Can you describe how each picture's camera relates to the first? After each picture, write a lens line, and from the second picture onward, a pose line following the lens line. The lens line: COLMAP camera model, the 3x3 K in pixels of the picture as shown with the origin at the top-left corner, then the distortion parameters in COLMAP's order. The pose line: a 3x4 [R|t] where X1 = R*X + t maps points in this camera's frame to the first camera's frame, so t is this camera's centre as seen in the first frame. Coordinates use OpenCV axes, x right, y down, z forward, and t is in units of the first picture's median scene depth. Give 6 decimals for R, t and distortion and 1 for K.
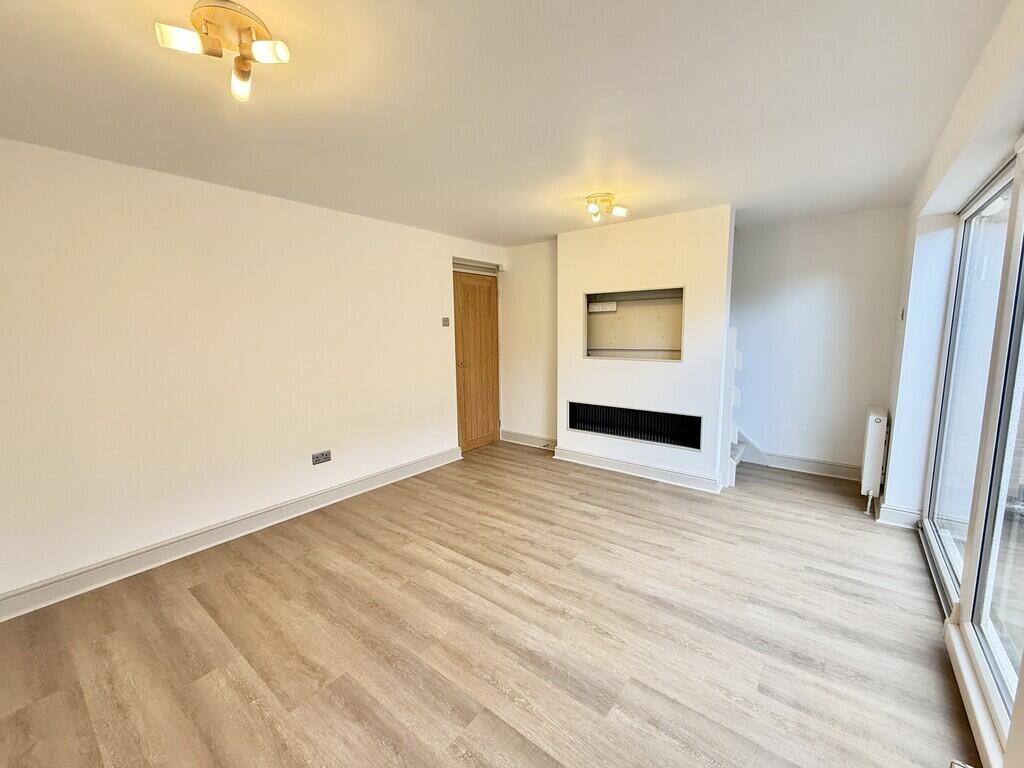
lens RADIAL K [[415.8, 0, 514.6], [0, 415.8, 380.9], [0, 0, 1]] dist [-0.000620, -0.000270]
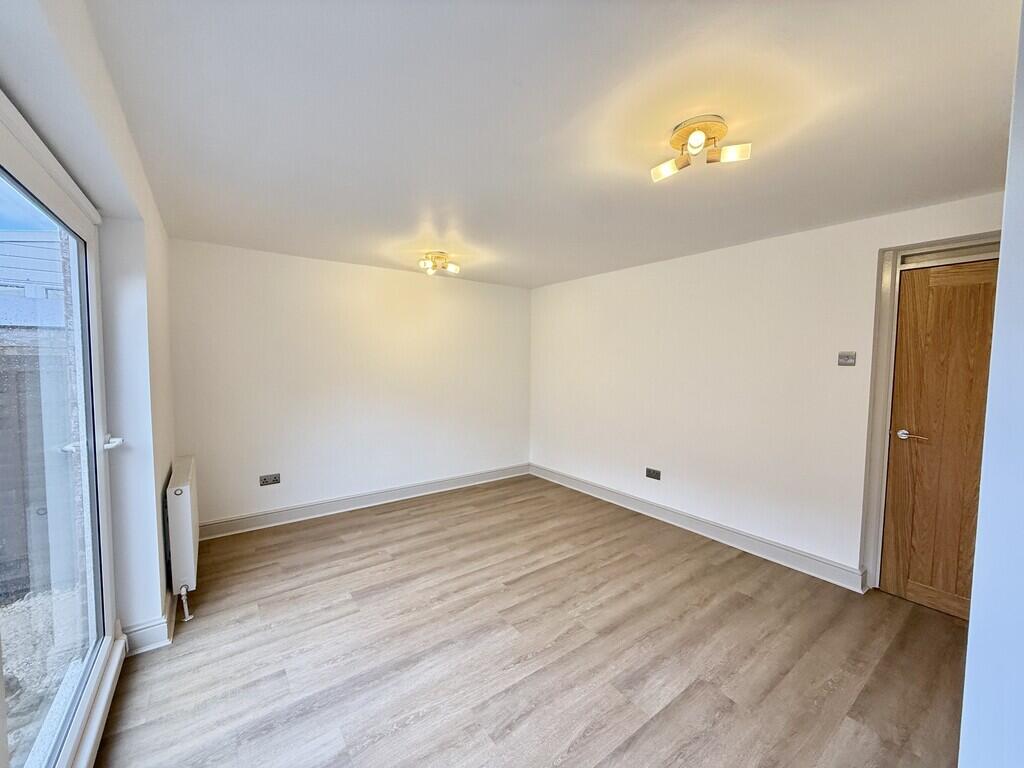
lens RADIAL K [[415.8, 0, 514.3], [0, 415.8, 384.7], [0, 0, 1]] dist [-0.000620, -0.000270]
pose [[-0.261309, 0.070675, -0.962664, 1.009565], [-0.132662, 0.985222, 0.108341, -0.184355], [0.956095, 0.156020, -0.248072, 1.208577]]
